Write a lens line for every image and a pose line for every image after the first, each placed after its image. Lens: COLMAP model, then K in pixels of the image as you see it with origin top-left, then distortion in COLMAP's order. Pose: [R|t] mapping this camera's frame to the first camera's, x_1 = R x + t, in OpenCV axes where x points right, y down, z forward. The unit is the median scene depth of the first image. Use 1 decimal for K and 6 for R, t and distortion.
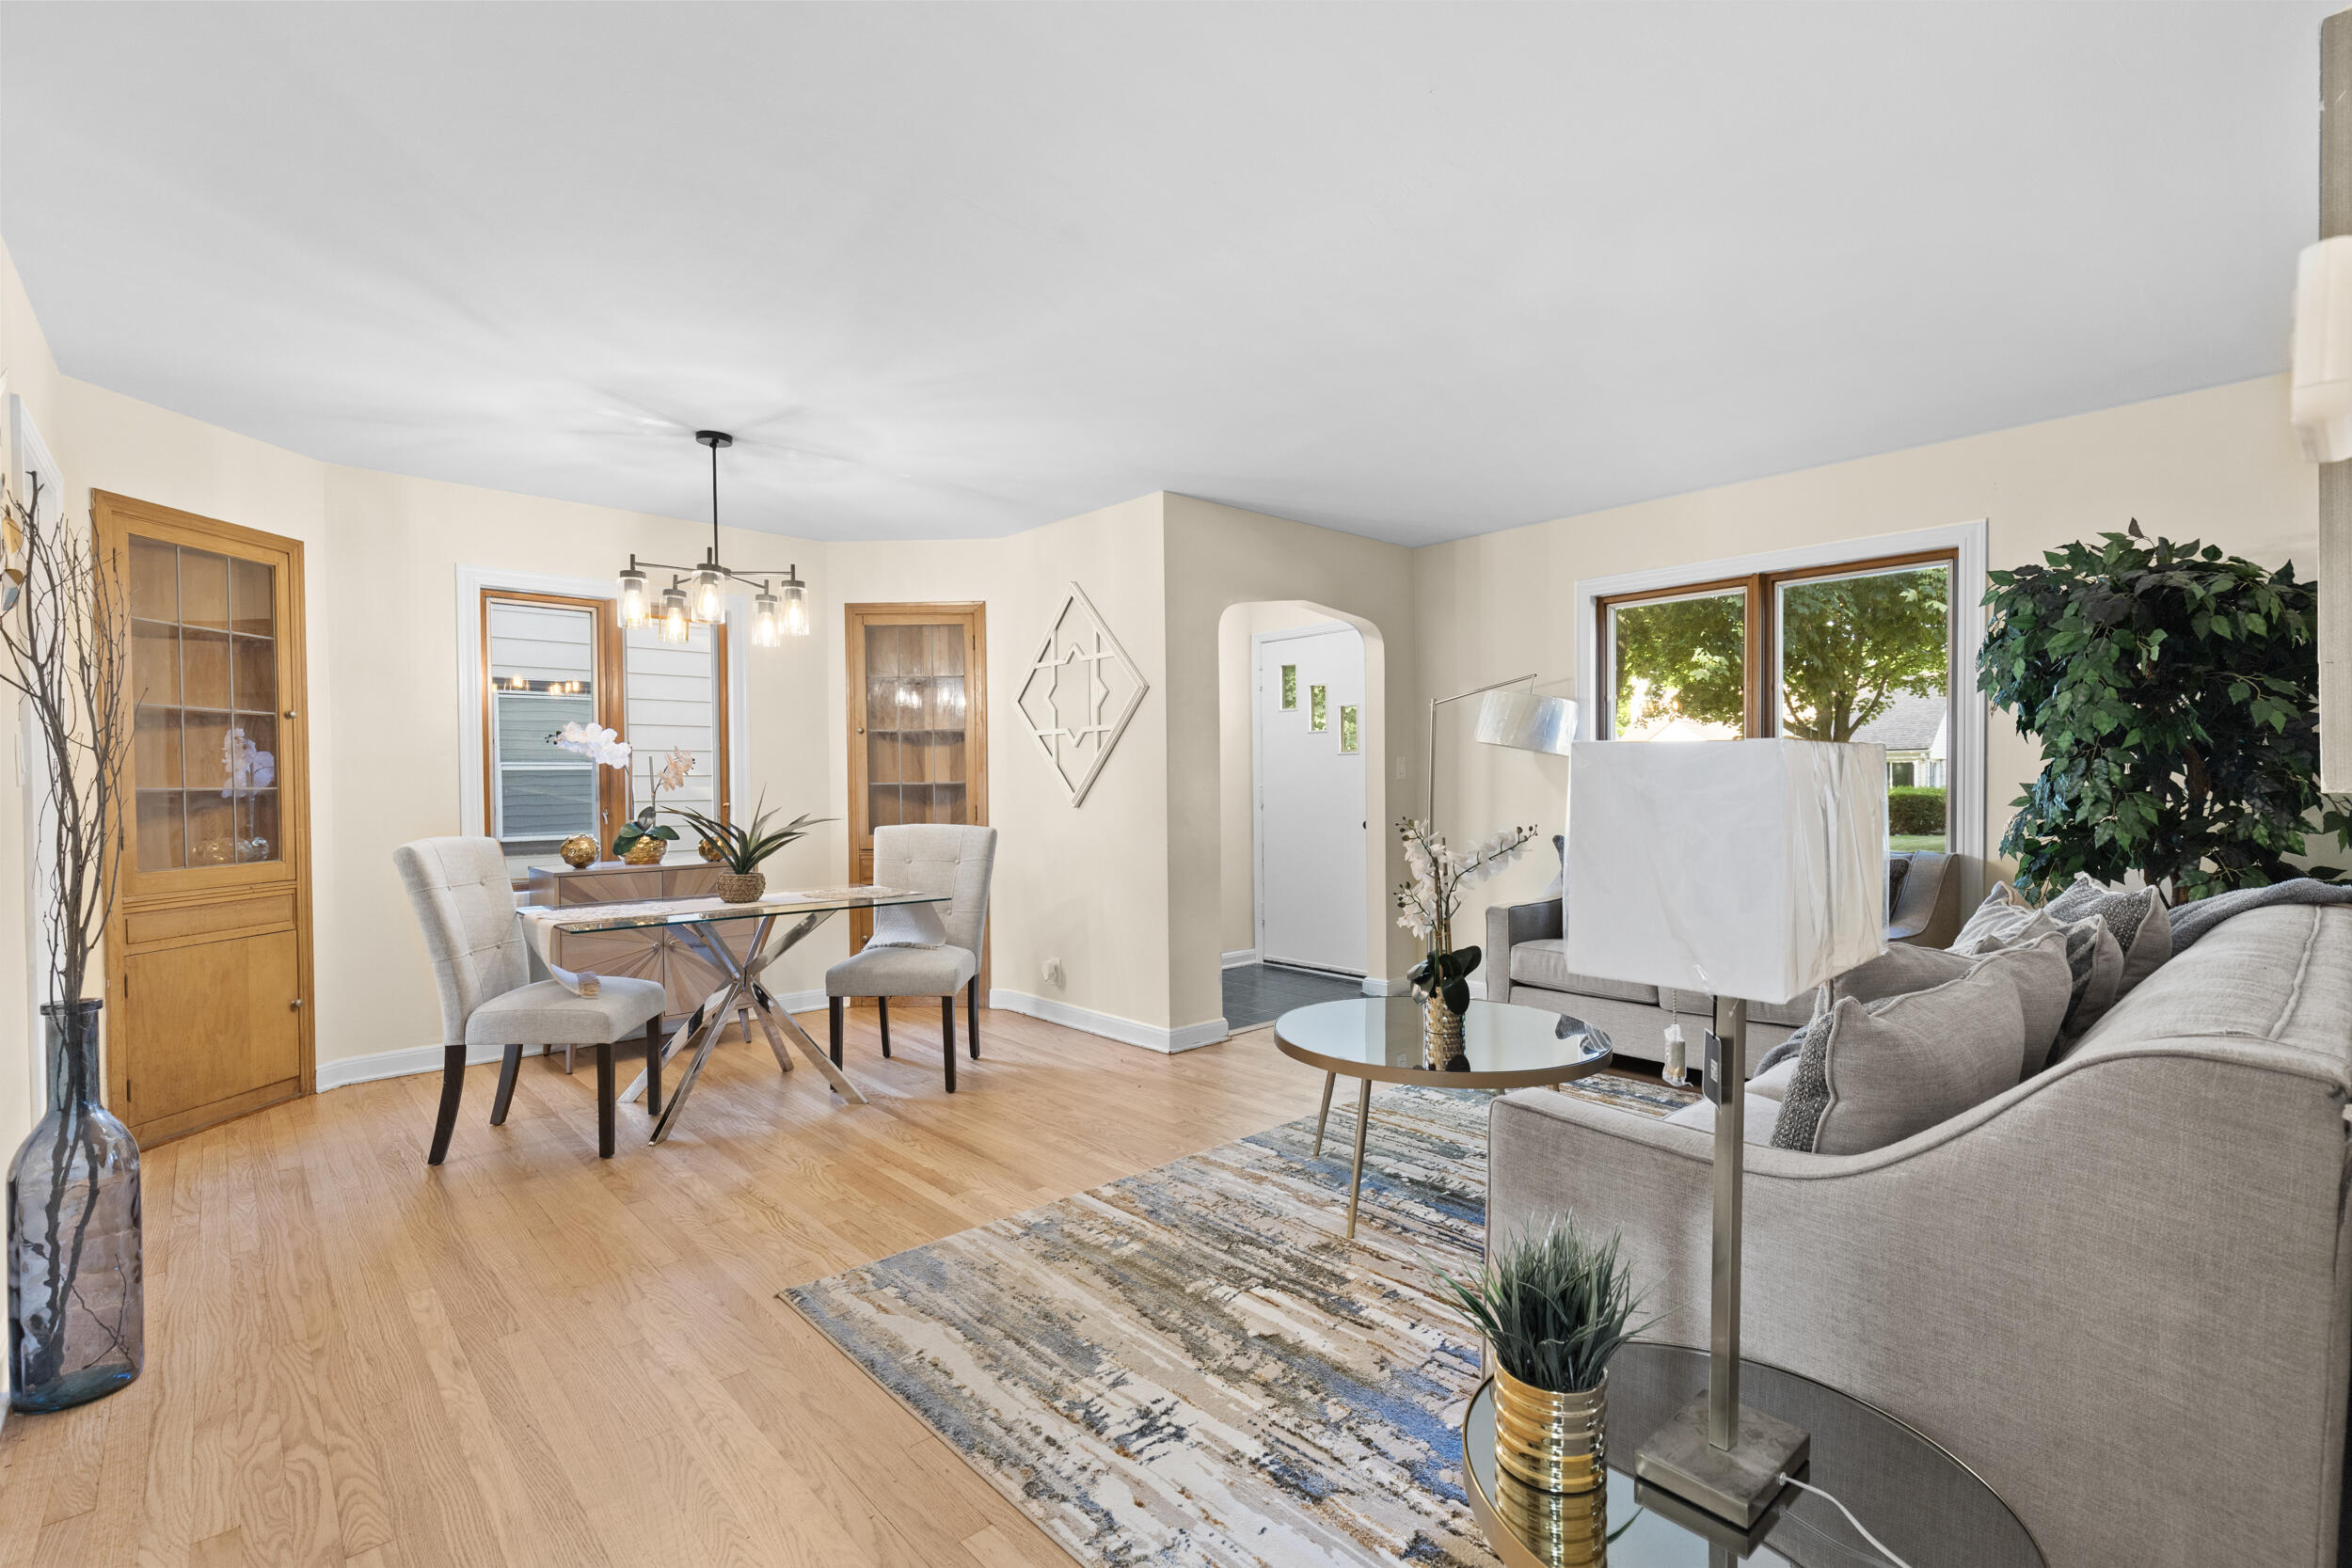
lens RADIAL K [[1068.6, 0, 1185.7], [0, 1068.6, 795.2], [0, 0, 1]] dist [0.003601, -0.000737]
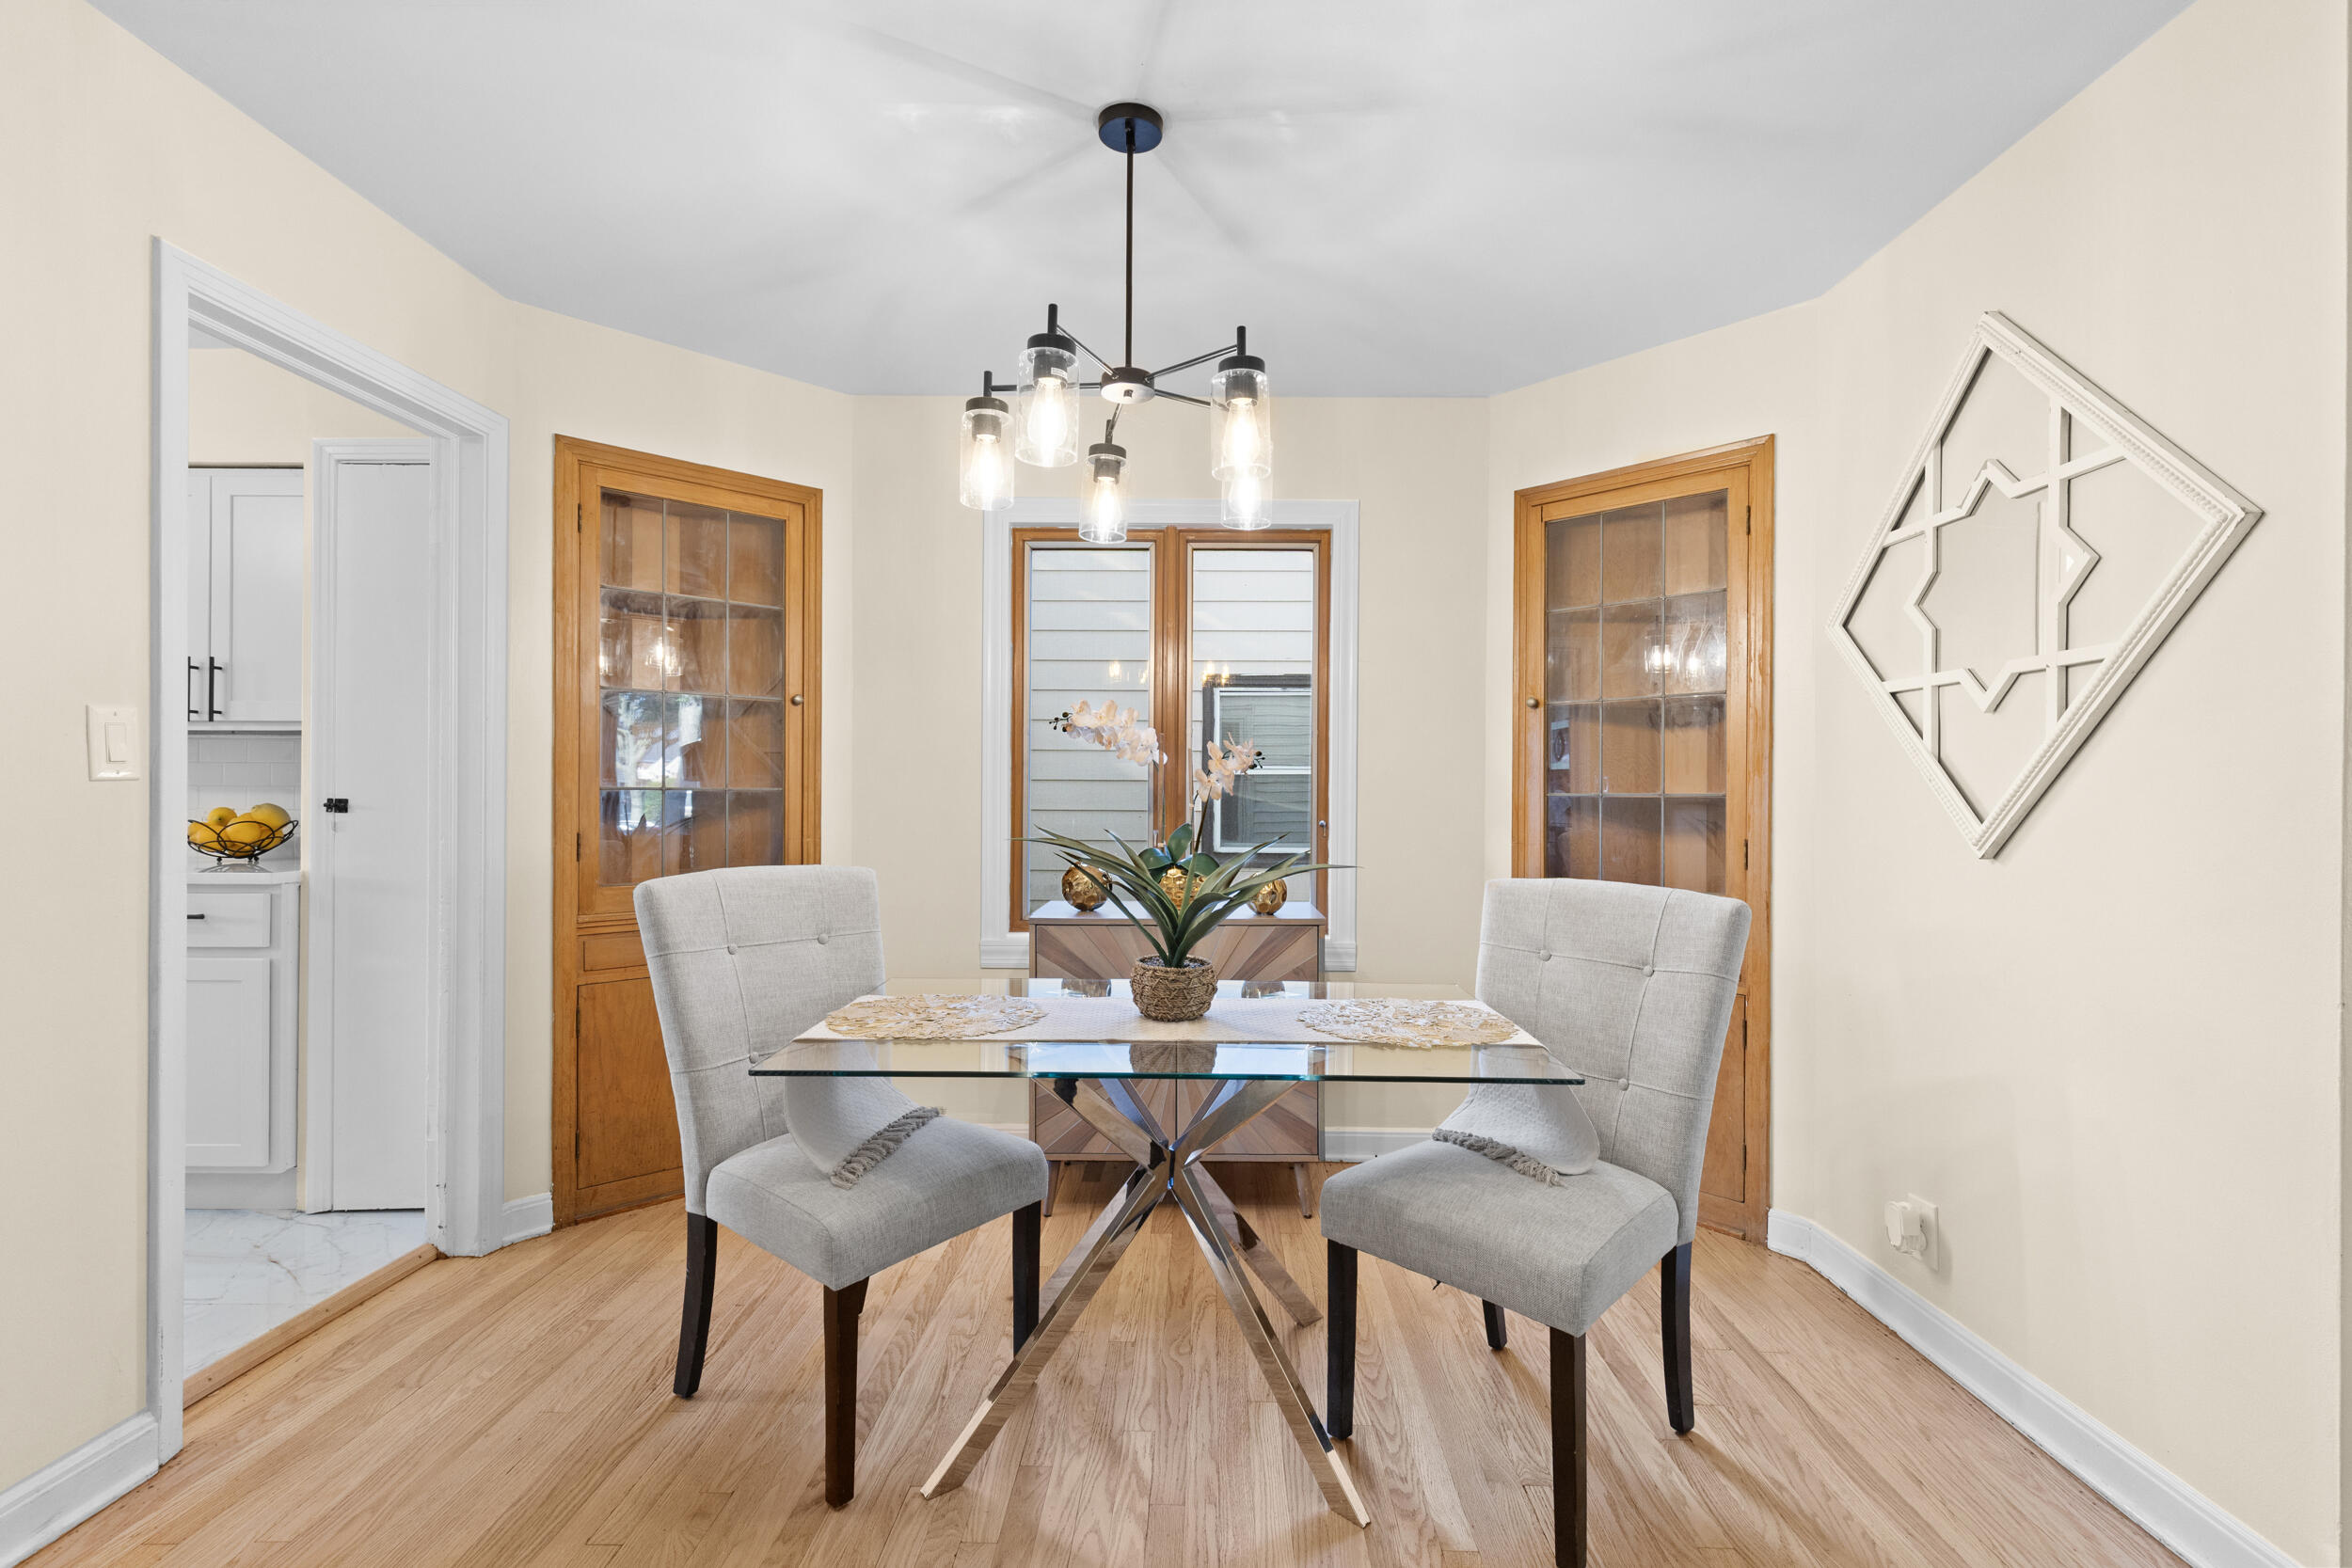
lens RADIAL K [[1068.6, 0, 1185.7], [0, 1068.6, 795.2], [0, 0, 1]] dist [0.003601, -0.000737]
pose [[0.726221, 0.013556, -0.687327, -0.048972], [-0.020428, 0.999790, -0.001866, -0.006038], [0.687157, 0.015396, 0.726345, 0.544305]]
